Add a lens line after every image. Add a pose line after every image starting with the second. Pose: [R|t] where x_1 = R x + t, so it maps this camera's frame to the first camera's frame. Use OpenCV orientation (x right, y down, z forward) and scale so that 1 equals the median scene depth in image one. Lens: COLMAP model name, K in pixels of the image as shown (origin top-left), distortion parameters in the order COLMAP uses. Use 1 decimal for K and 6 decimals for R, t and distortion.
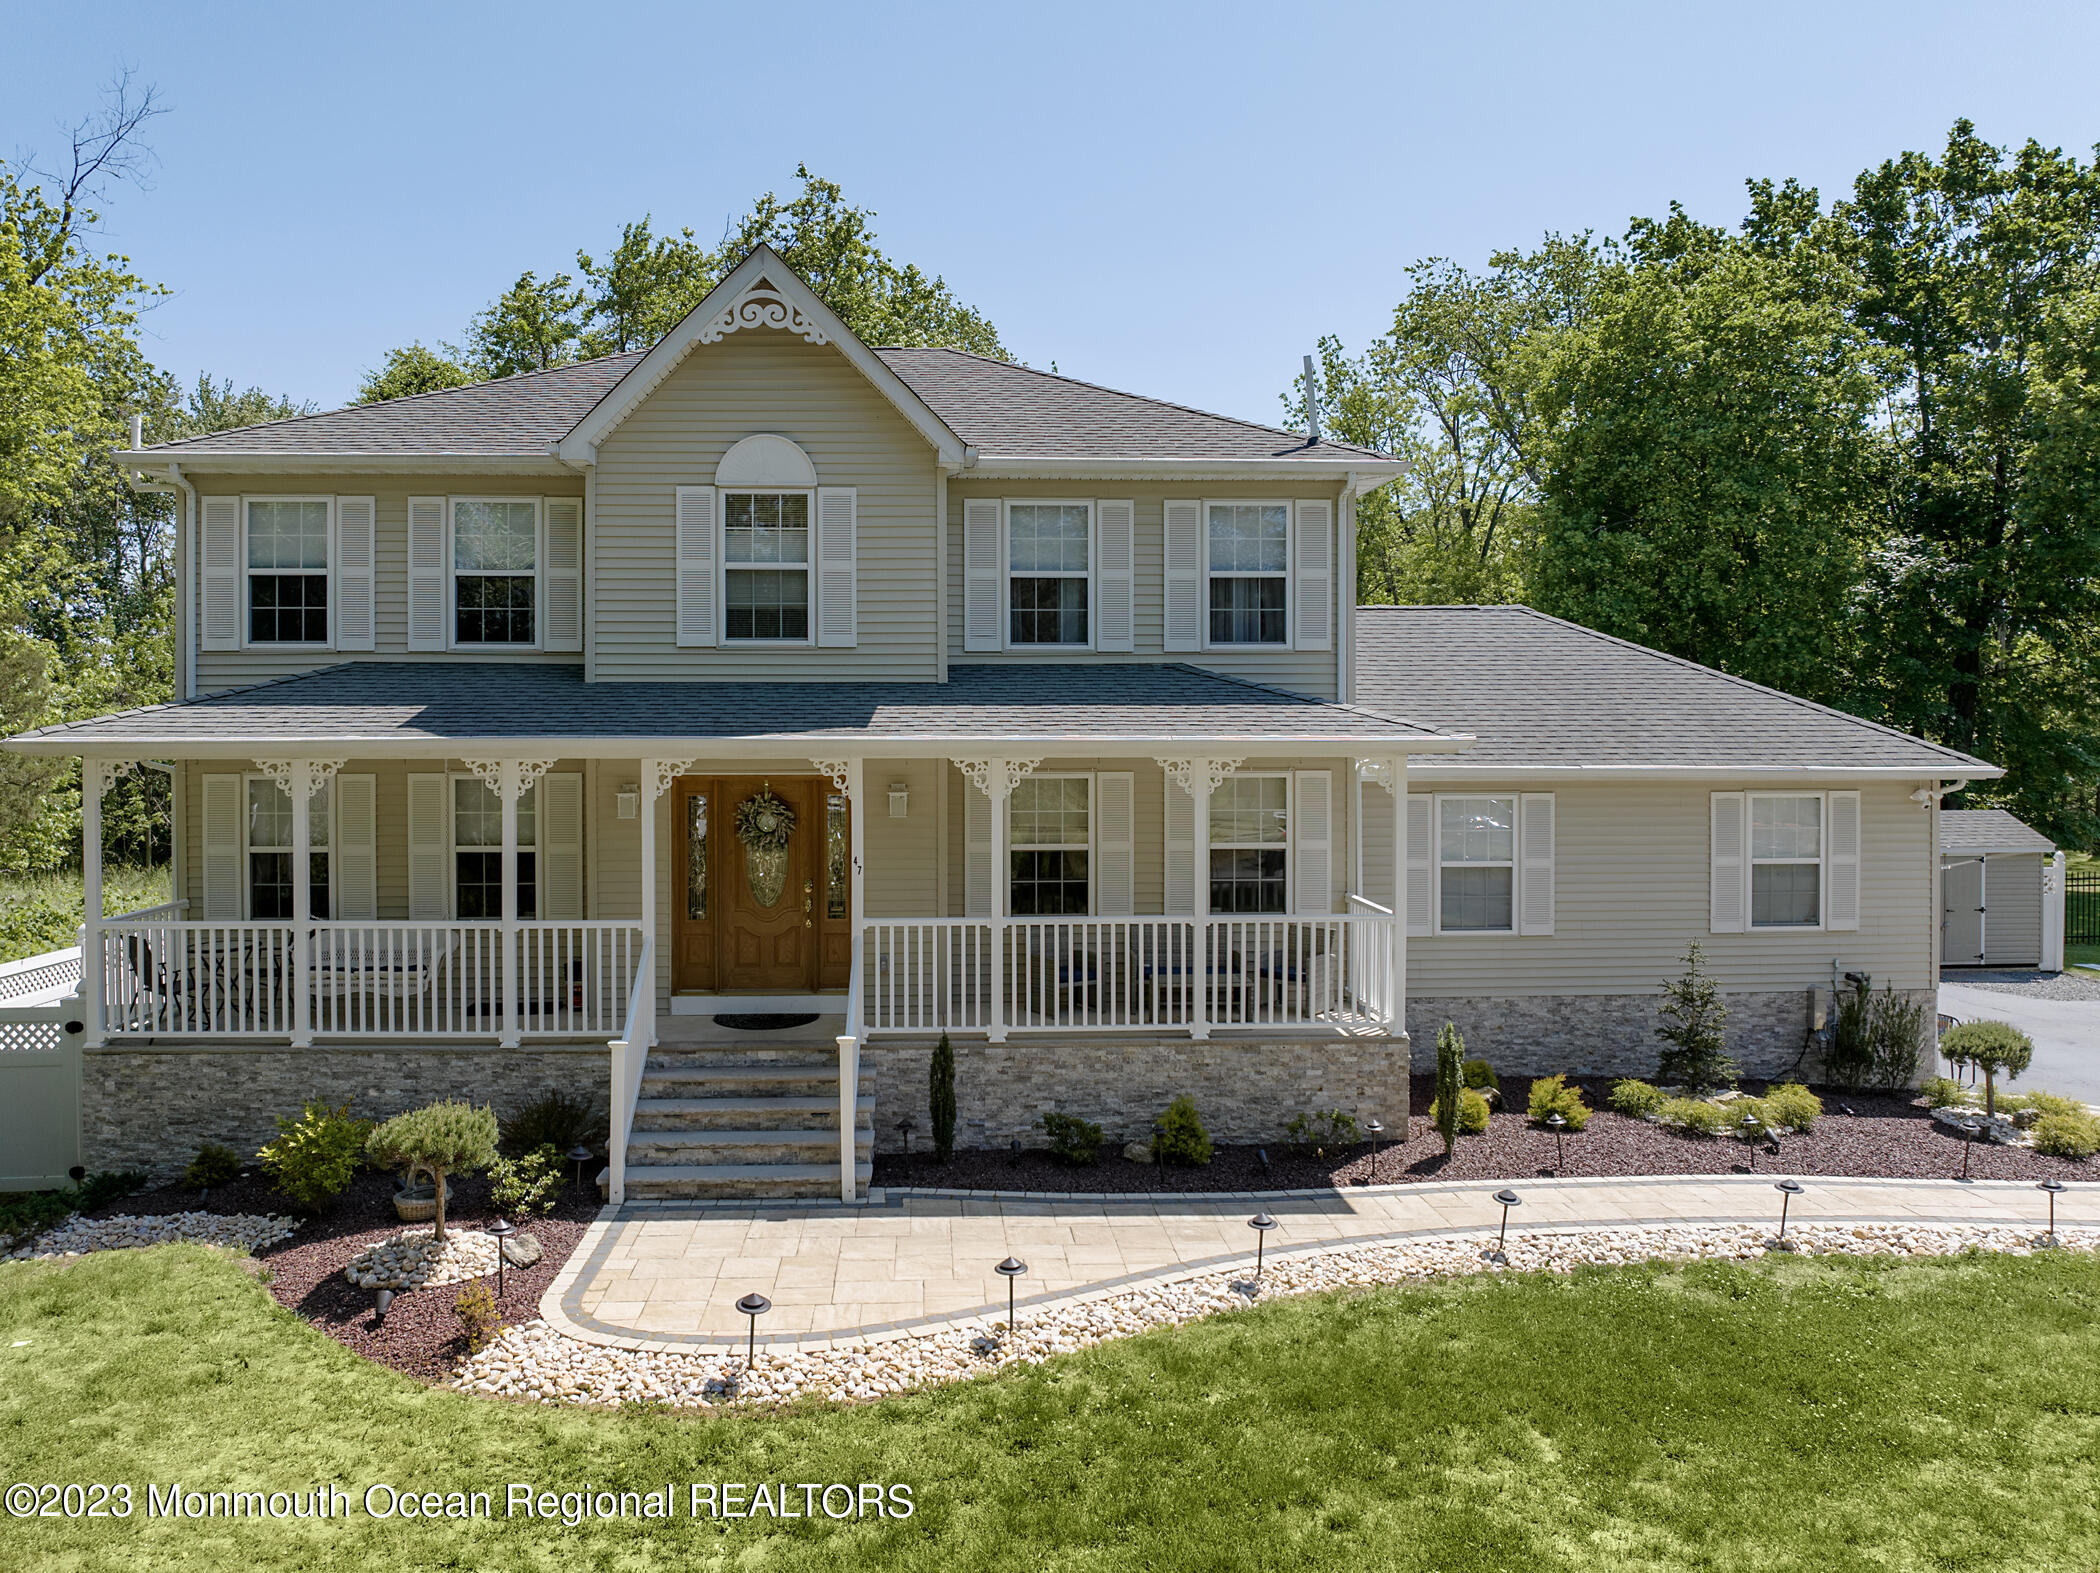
lens RADIAL K [[1509.4, 0, 1002.1], [0, 1509.4, 747.9], [0, 0, 1]] dist [-0.029527, -0.005076]
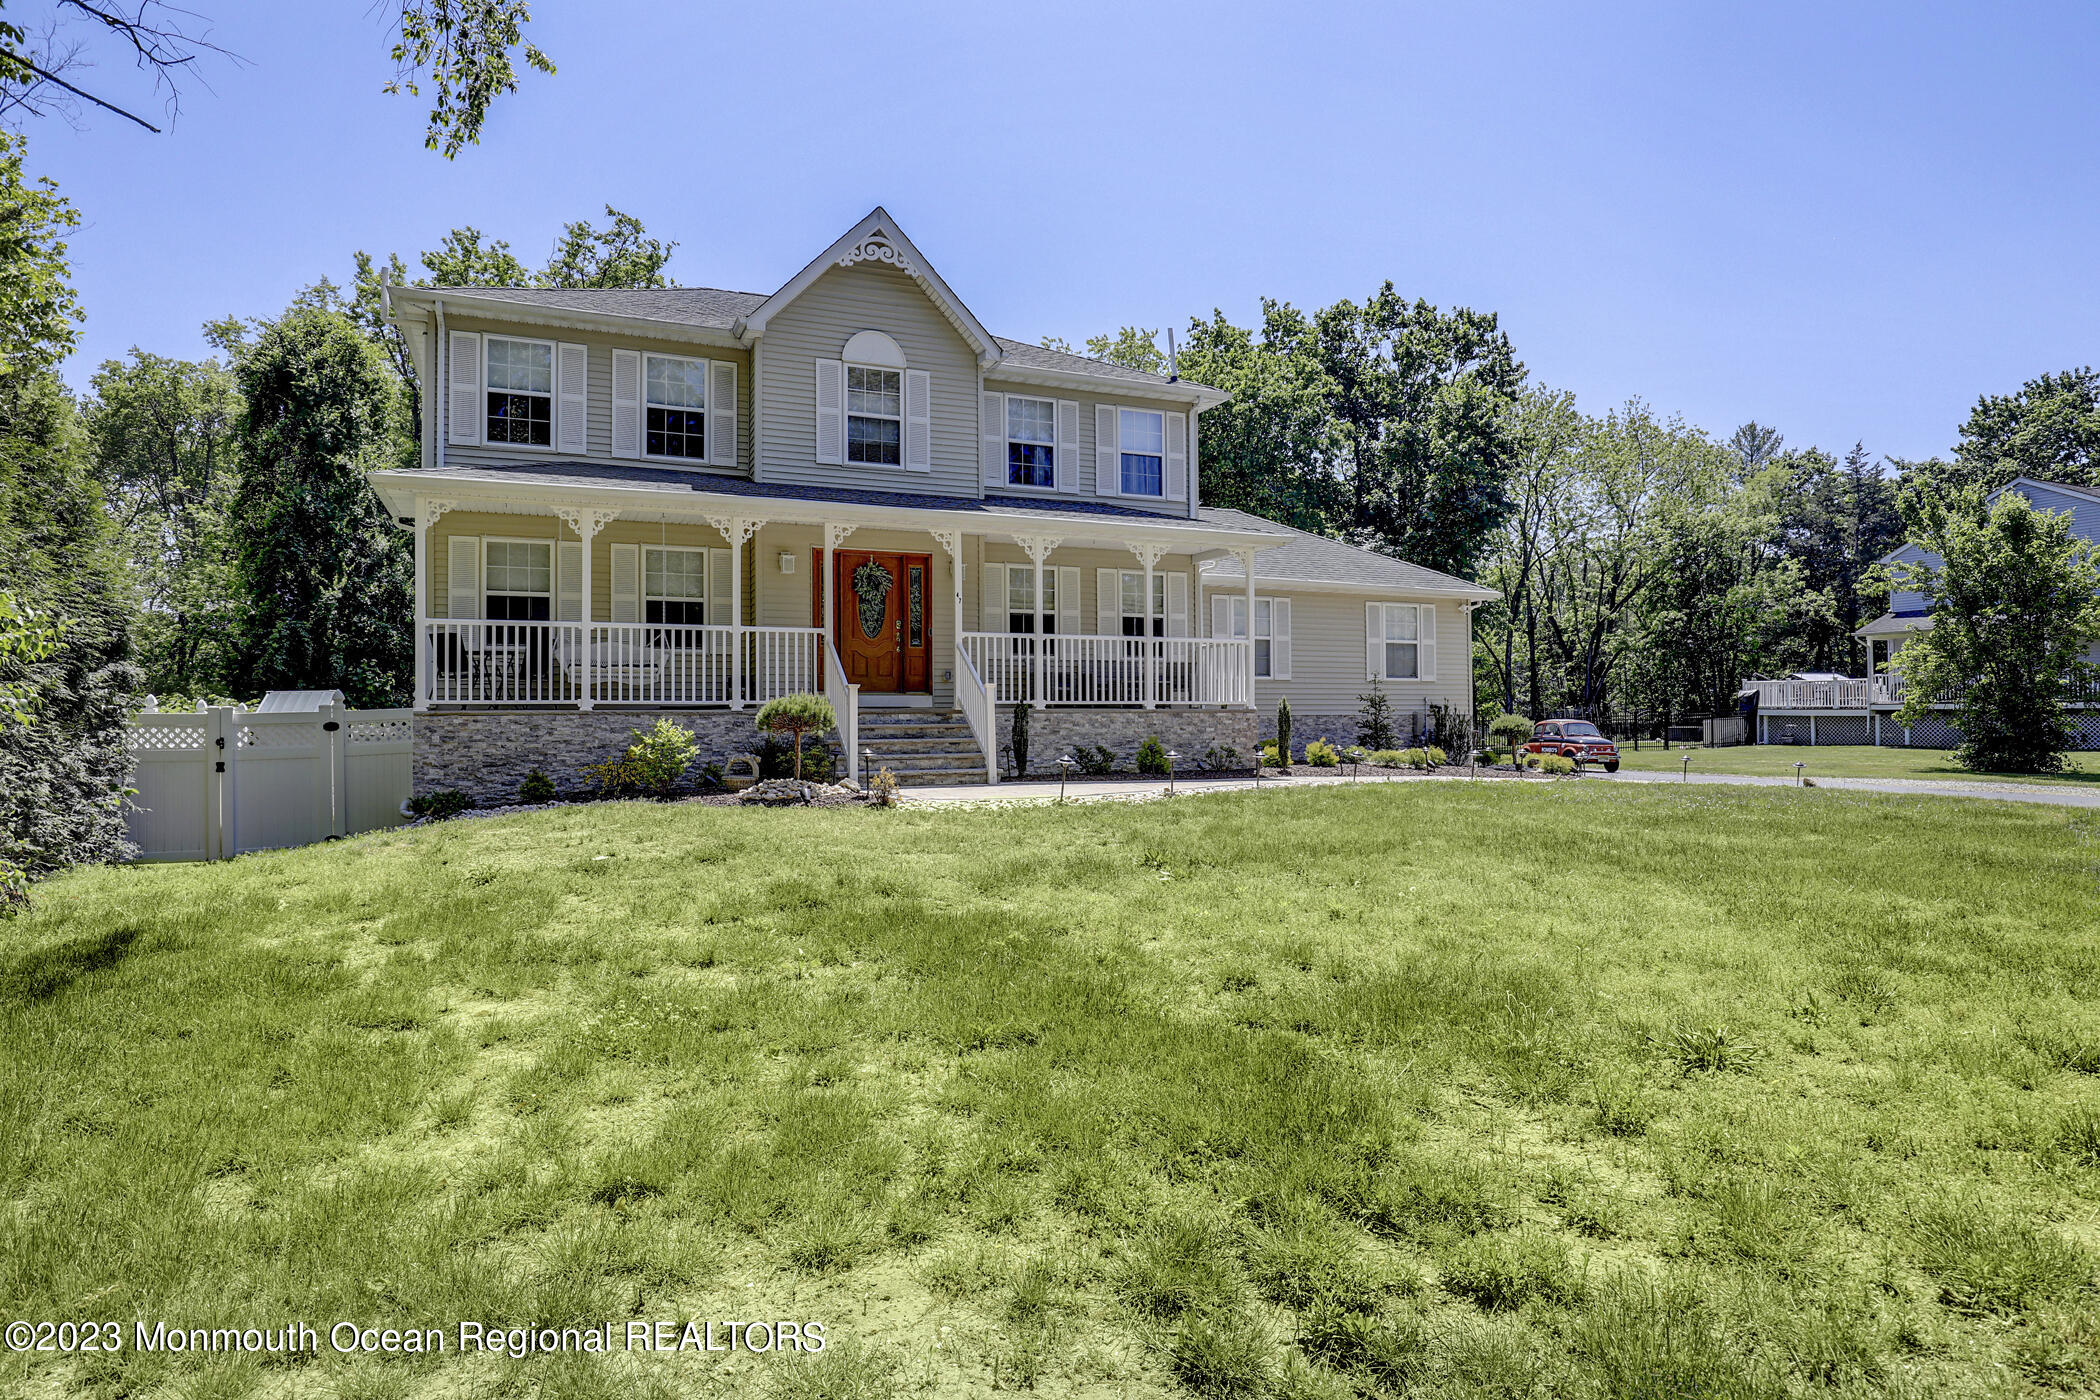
lens RADIAL K [[1176.4, 0, 1064.9], [0, 1176.4, 699.9], [0, 0, 1]] dist [-0.011886, 0.000027]
pose [[0.931270, 0.000695, 0.364329, -0.401890], [0.011326, 0.999460, -0.030857, 0.203822], [-0.364153, 0.032863, 0.930759, -0.176752]]
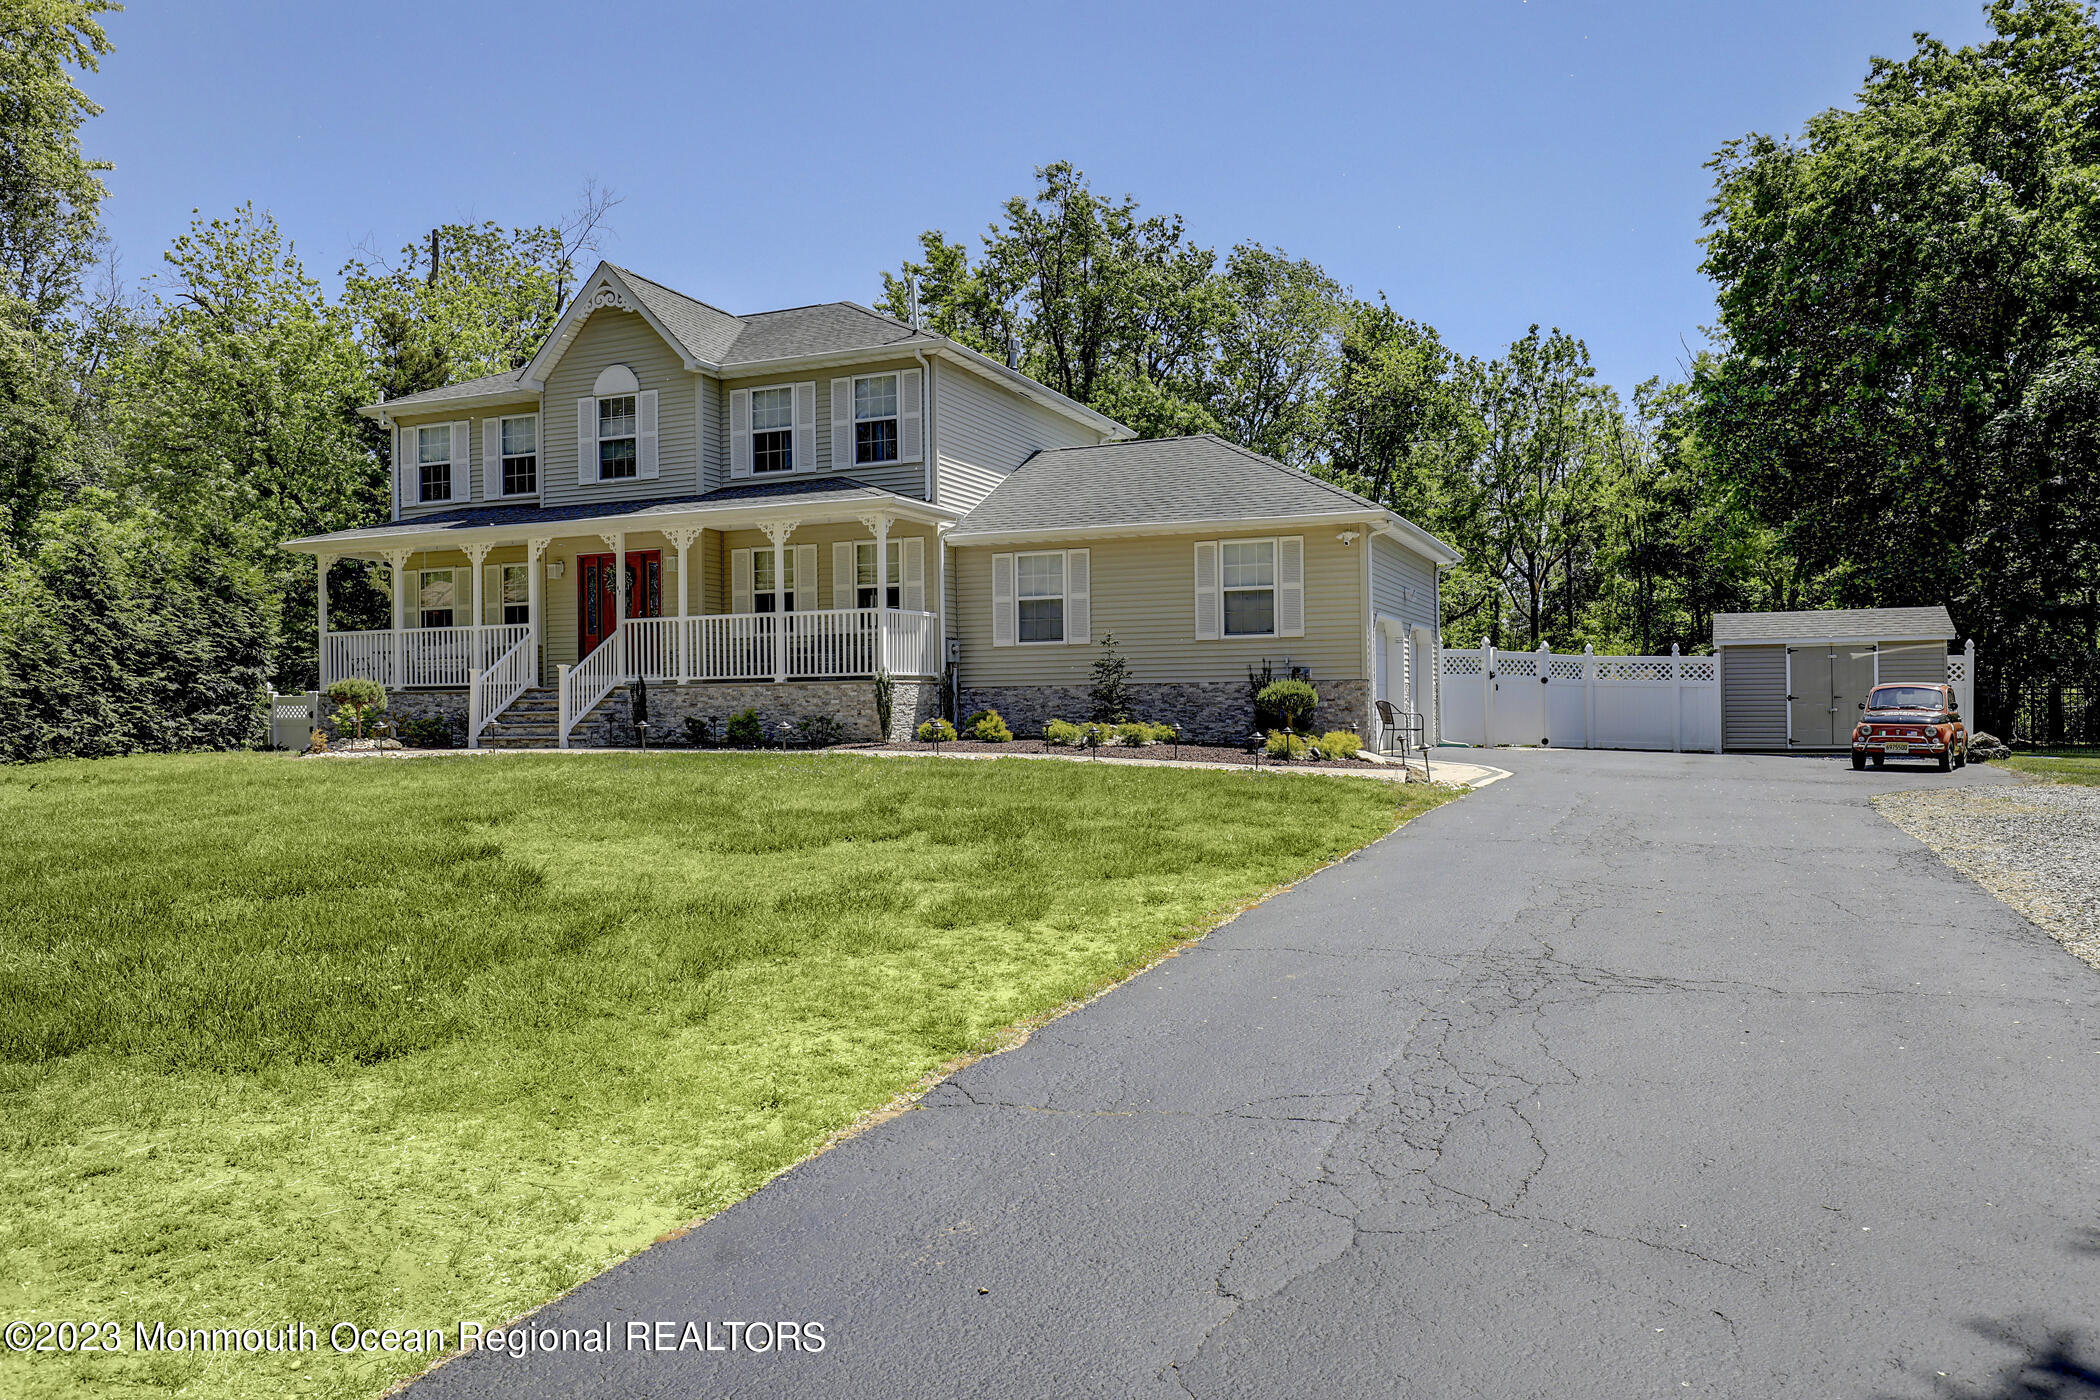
lens RADIAL K [[1540.3, 0, 1041.9], [0, 1540.3, 699.0], [0, 0, 1]] dist [0.006661, 0.011830]
pose [[0.896103, -0.015042, -0.443591, 1.094328], [0.007363, 0.999792, -0.019028, 0.227738], [0.443785, 0.013785, 0.896027, -0.423290]]
